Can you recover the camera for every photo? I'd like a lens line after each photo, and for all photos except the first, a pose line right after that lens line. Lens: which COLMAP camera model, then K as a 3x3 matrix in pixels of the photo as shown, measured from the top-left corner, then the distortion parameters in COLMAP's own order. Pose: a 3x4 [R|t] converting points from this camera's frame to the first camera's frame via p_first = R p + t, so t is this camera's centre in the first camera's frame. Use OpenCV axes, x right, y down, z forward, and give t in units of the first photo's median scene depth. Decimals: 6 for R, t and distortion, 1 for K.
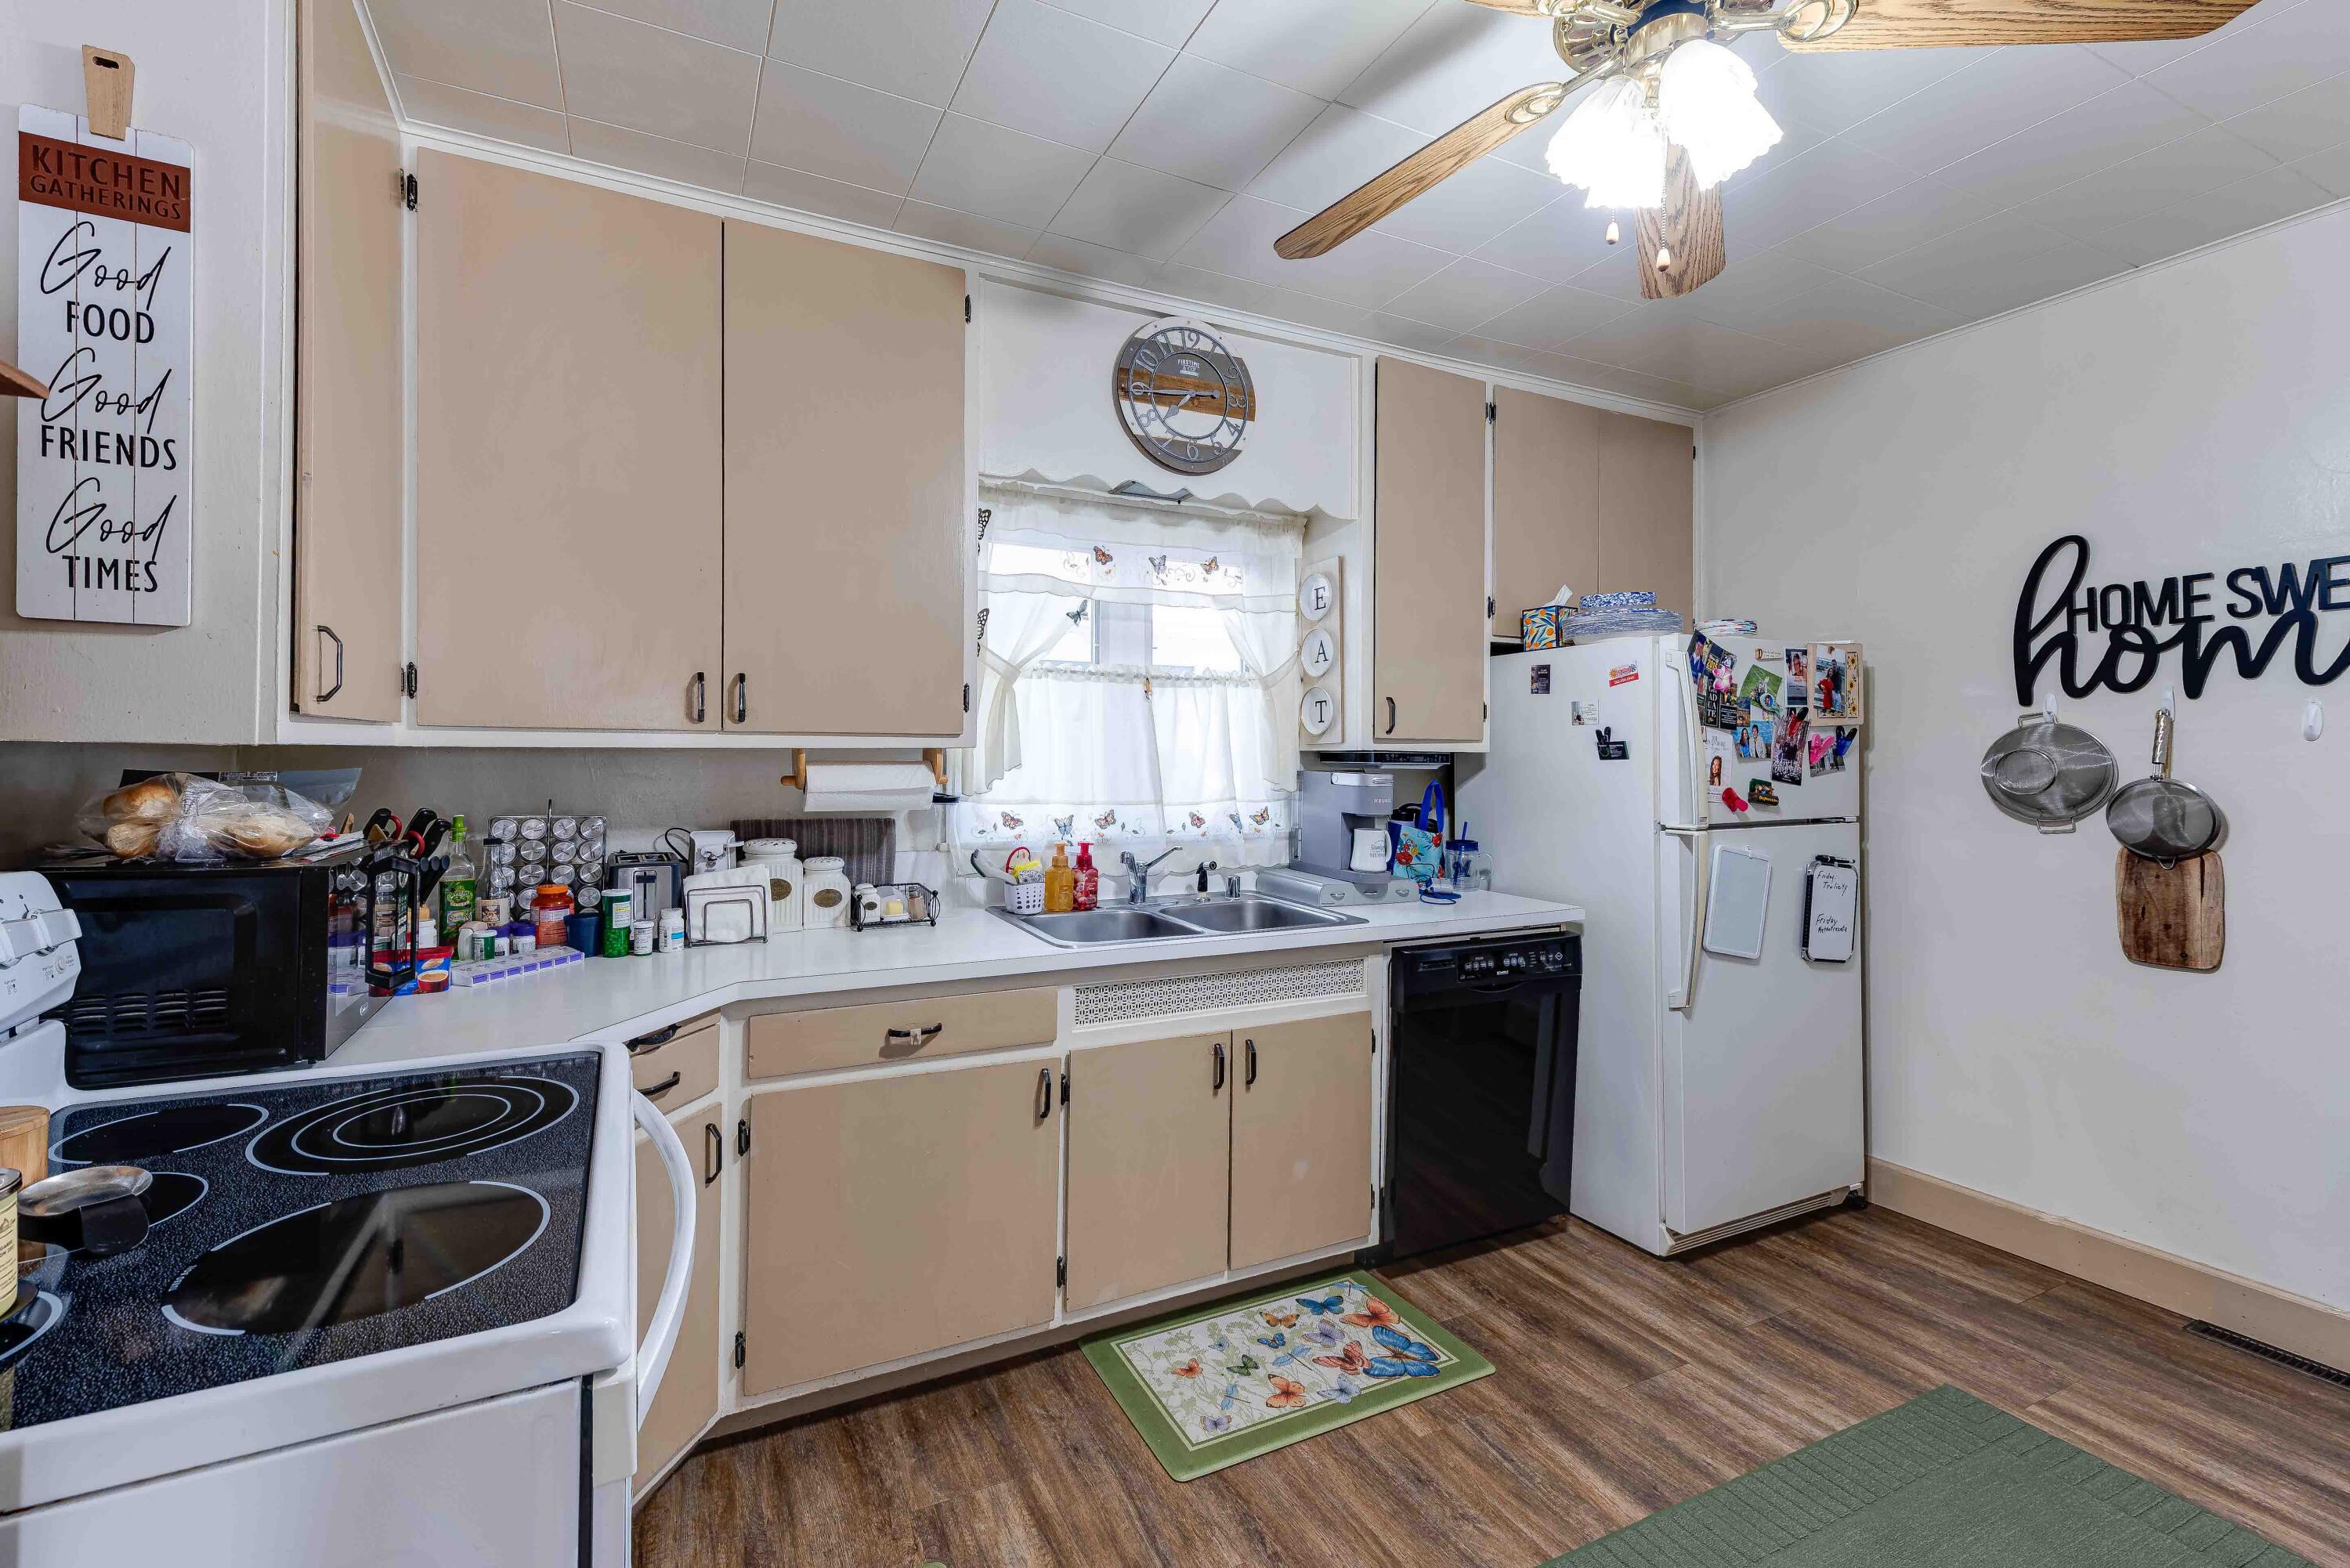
lens RADIAL K [[924.6, 0, 1122.8], [0, 924.6, 757.4], [0, 0, 1]] dist [0.012688, -0.000040]
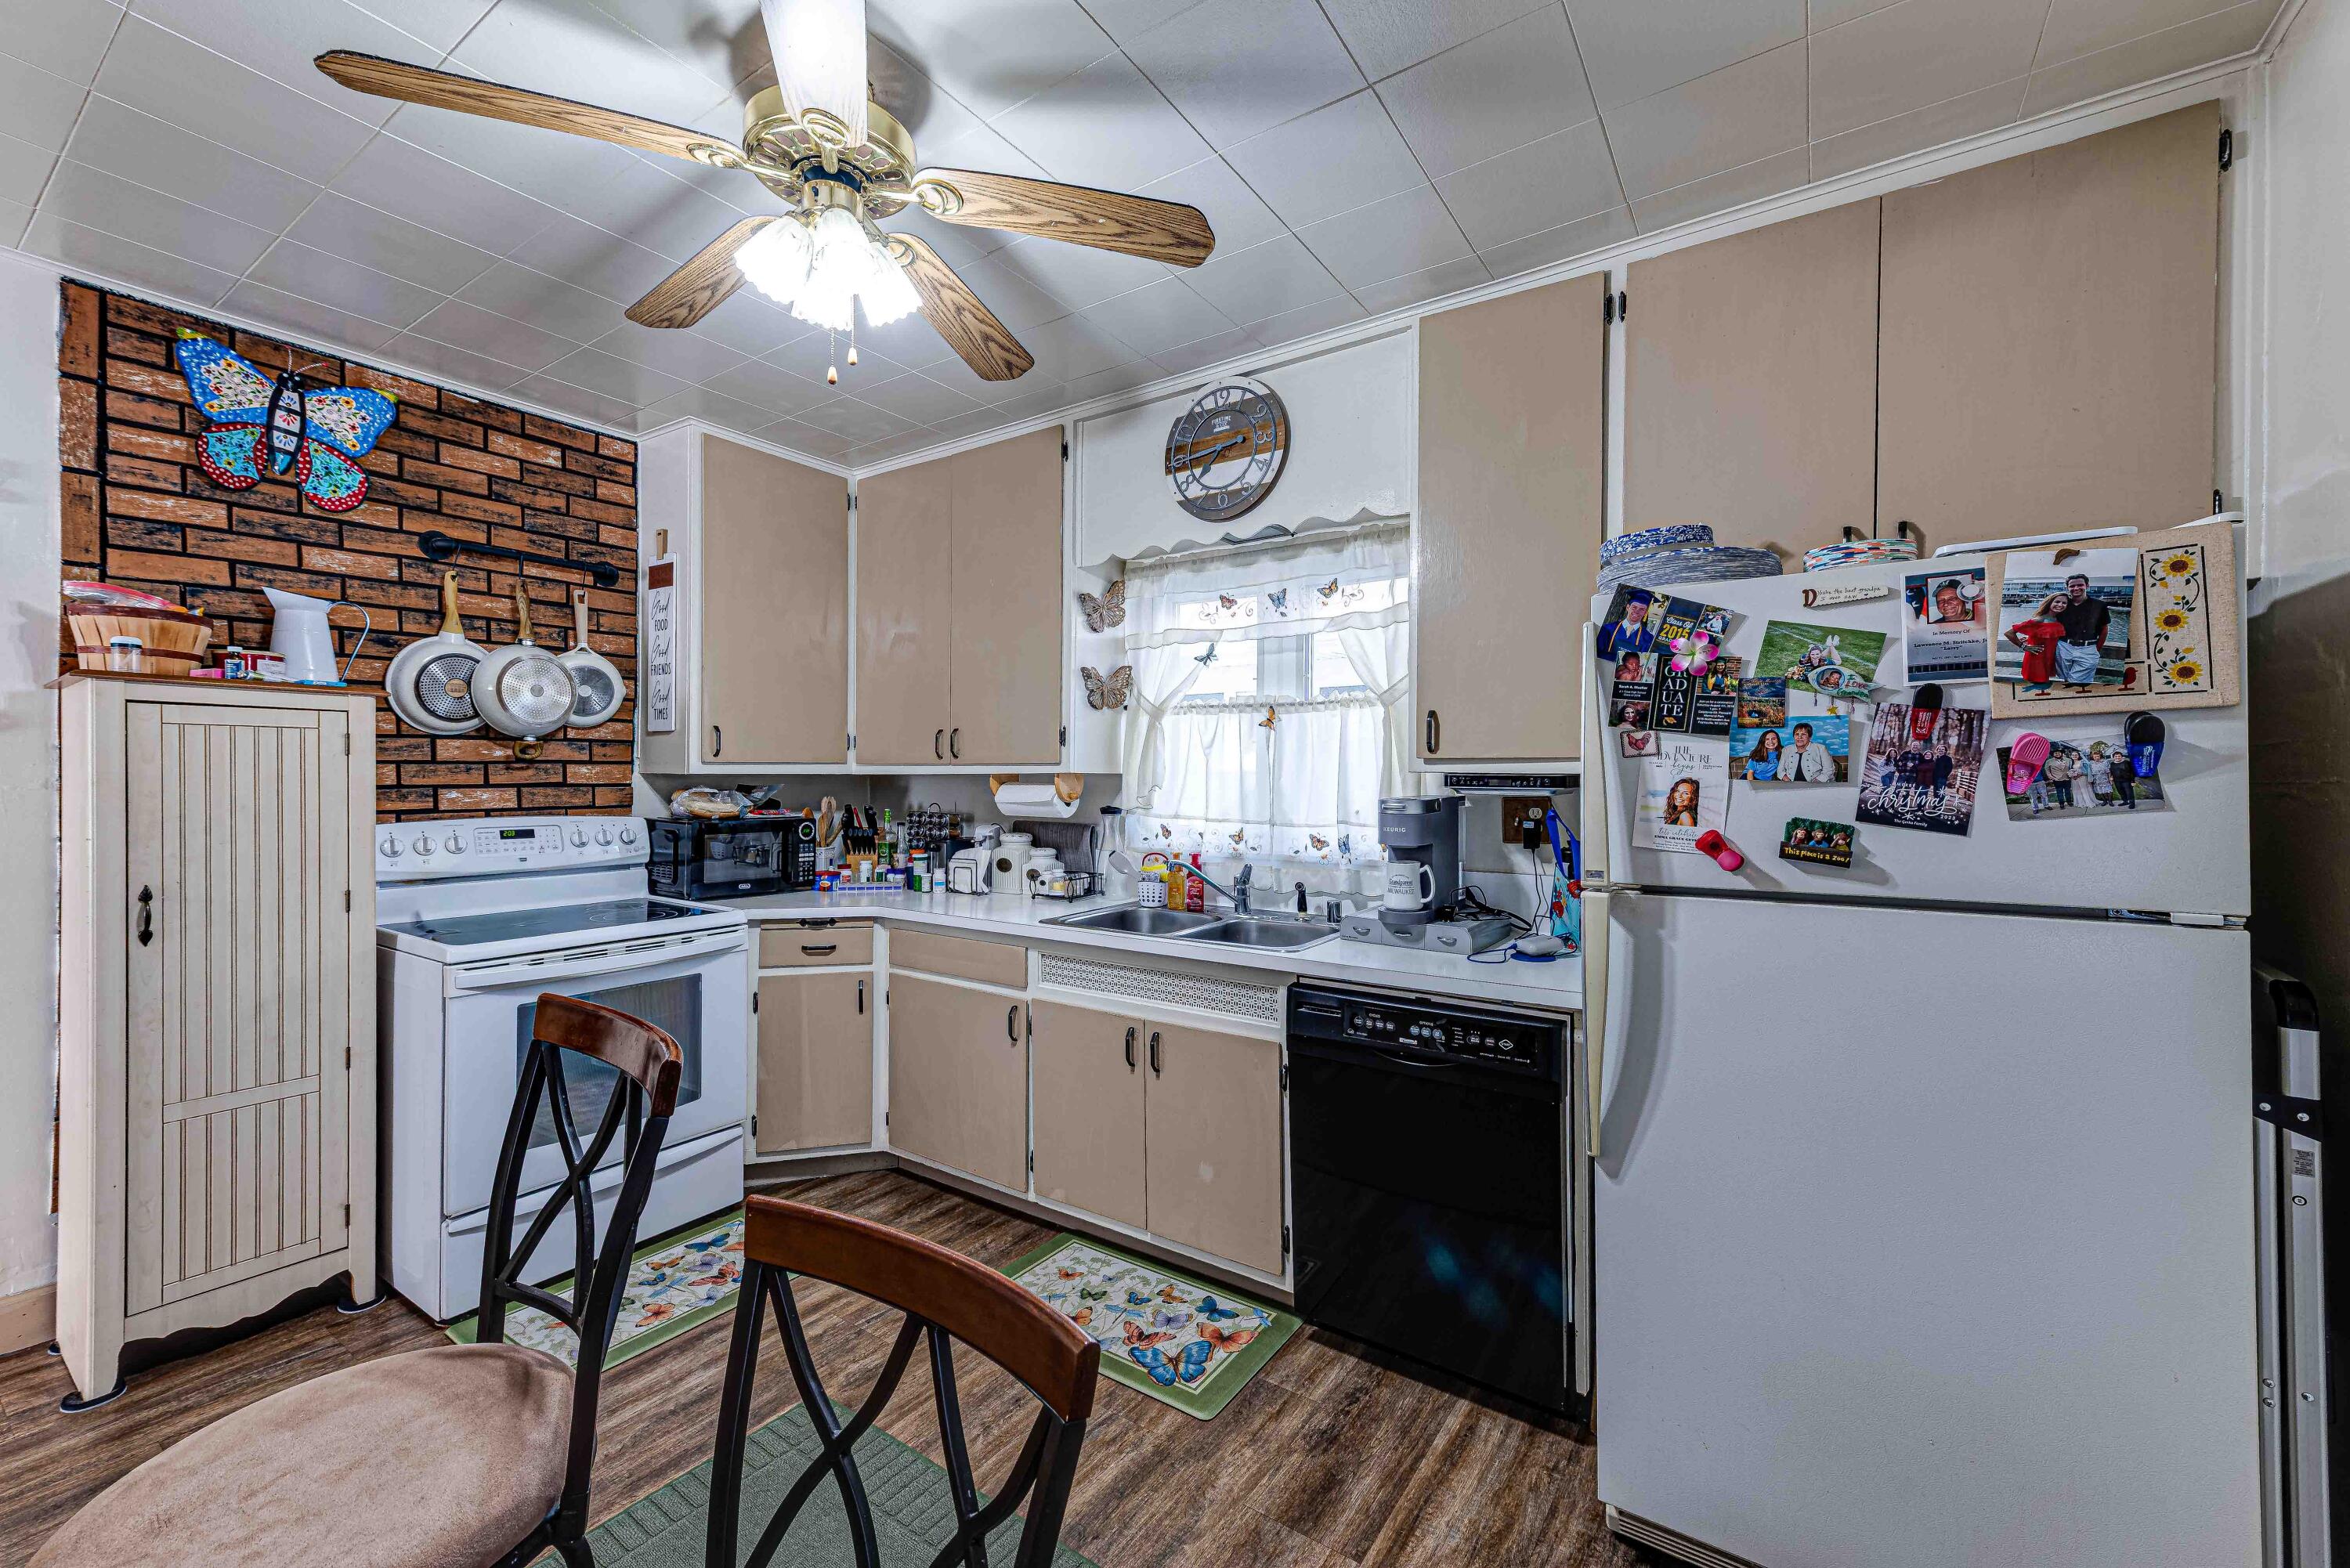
lens RADIAL K [[951.0, 0, 1227.2], [0, 951.0, 779.3], [0, 0, 1]] dist [0.013204, -0.000585]
pose [[0.536469, -0.000542, -0.843920, 1.021533], [-0.001955, 0.999996, -0.001885, 0.001030], [0.843918, 0.002661, 0.536466, 0.402212]]
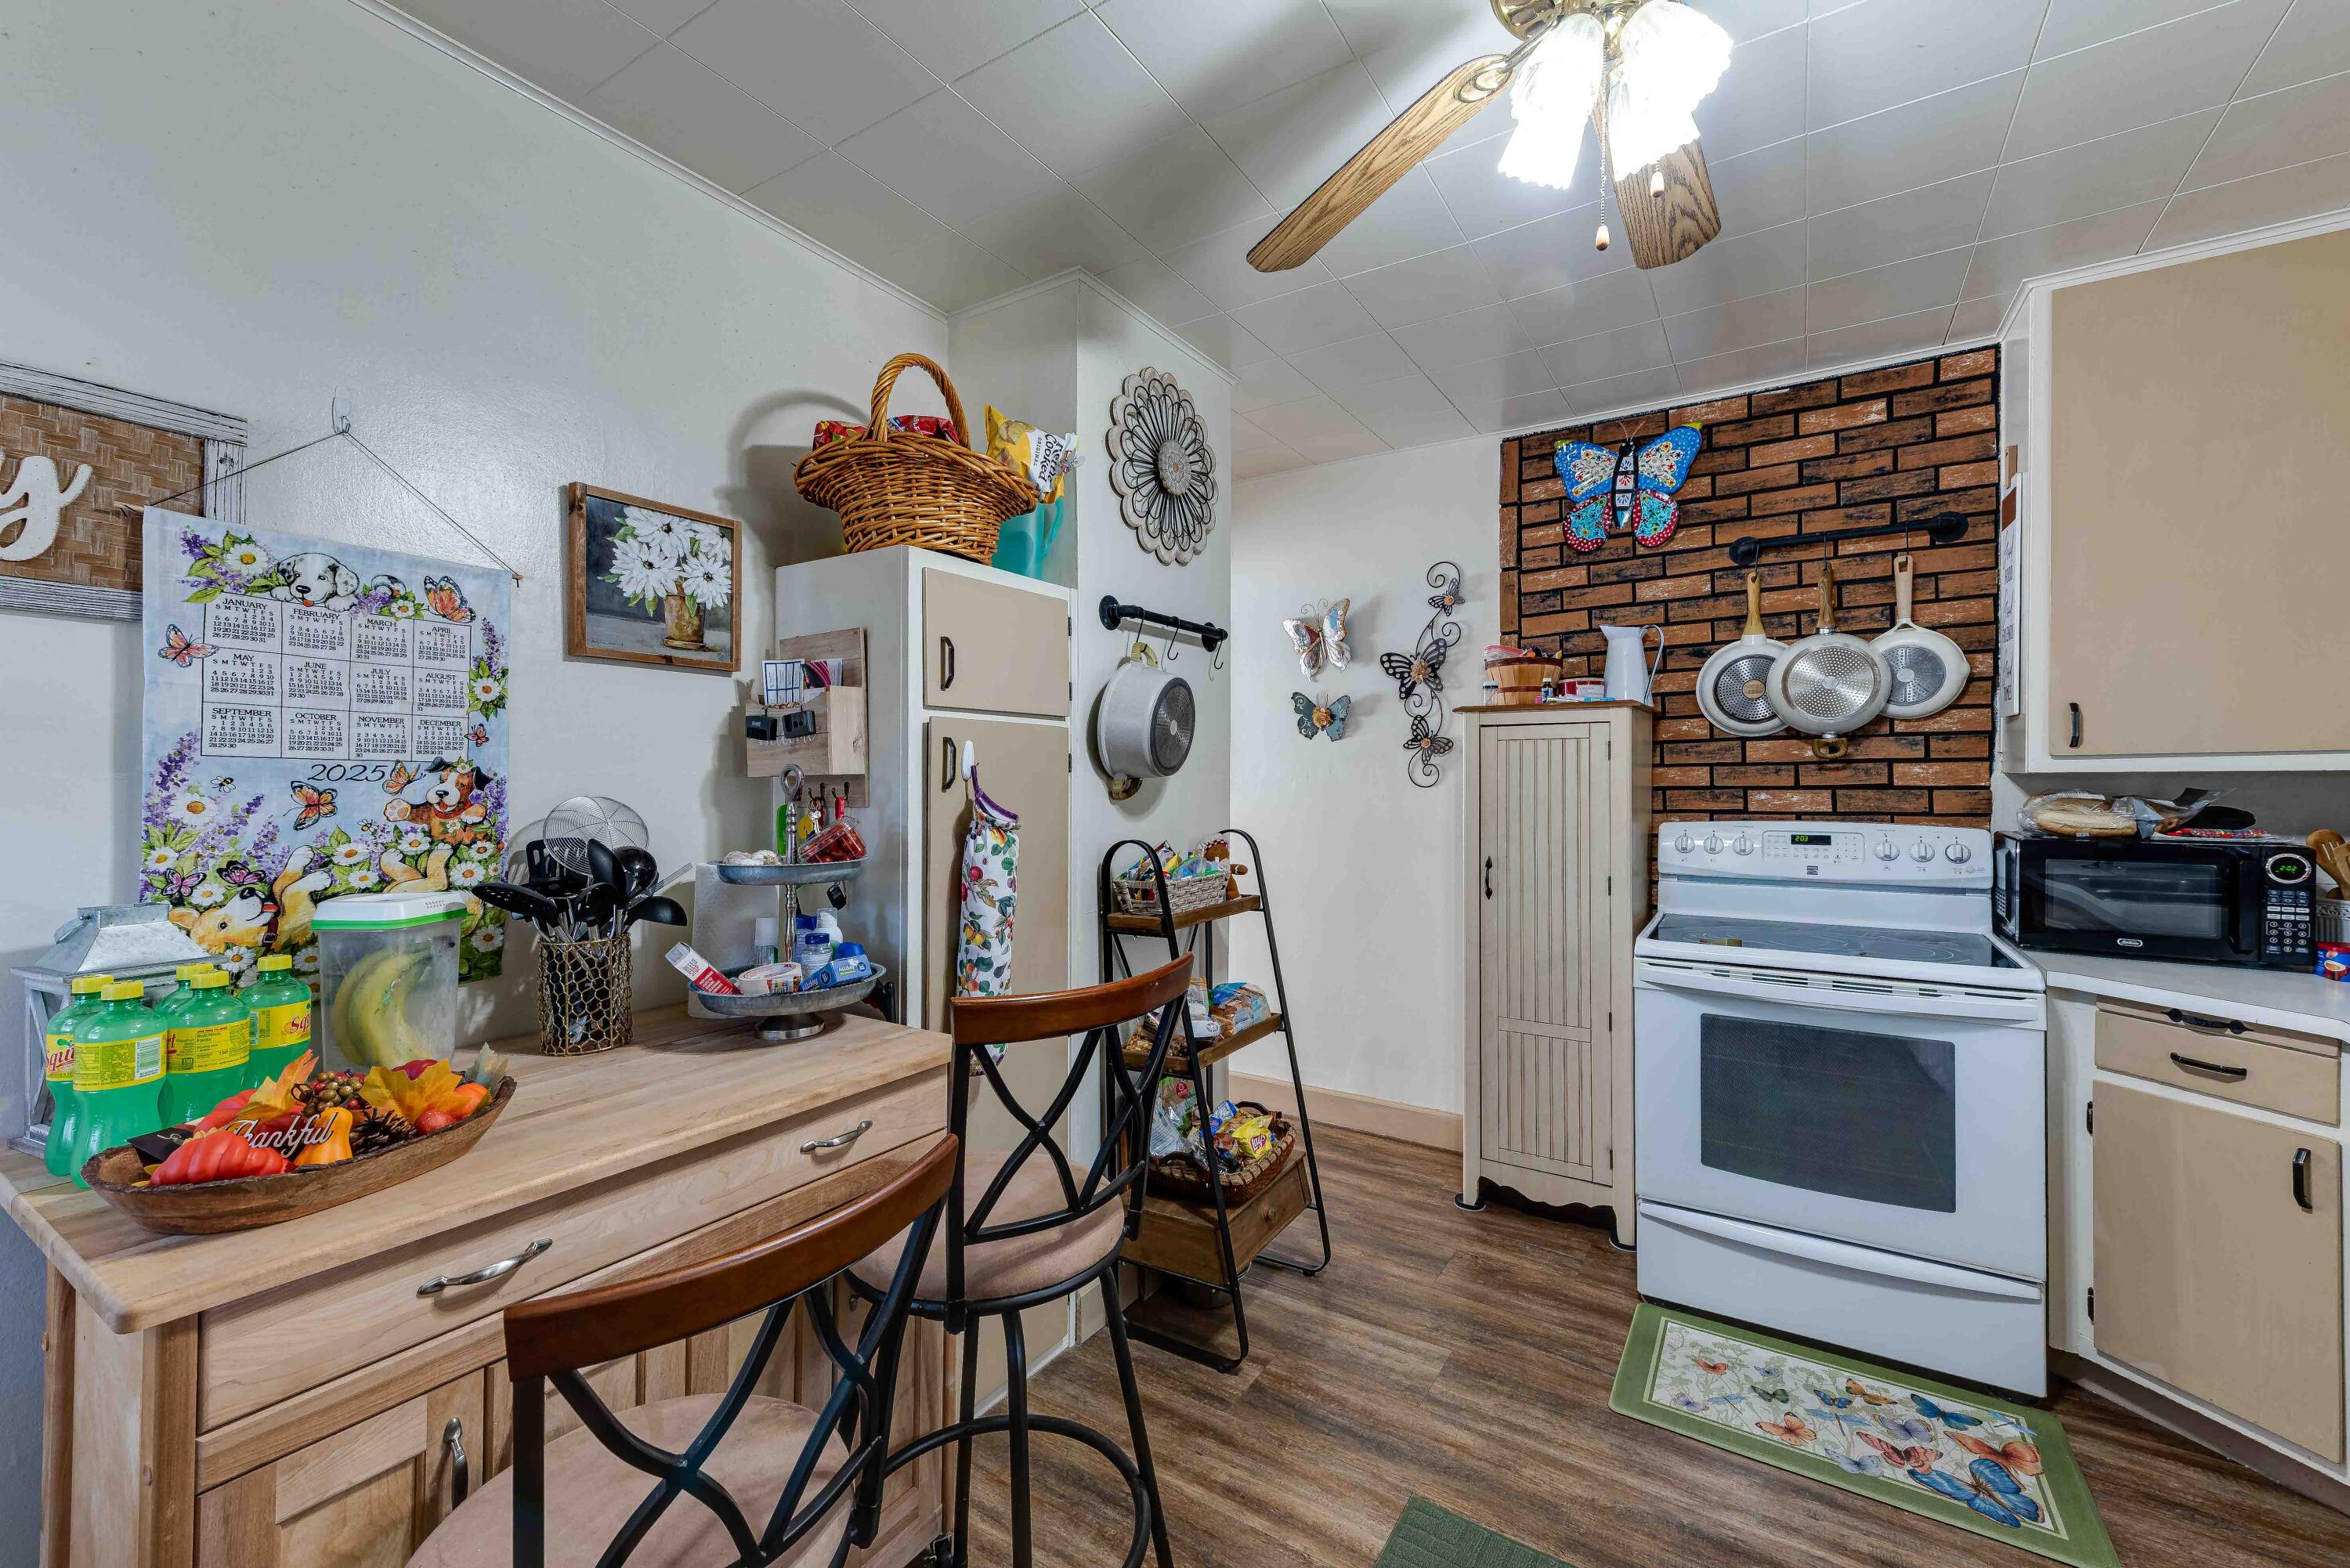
lens RADIAL K [[951.0, 0, 1152.5], [0, 951.0, 781.6], [0, 0, 1]] dist [0.013204, -0.000585]
pose [[-0.853987, -0.002061, -0.520291, 0.768055], [-0.001818, 0.999998, -0.000976, 0.003867], [0.520292, 0.000112, -0.853989, 0.831749]]
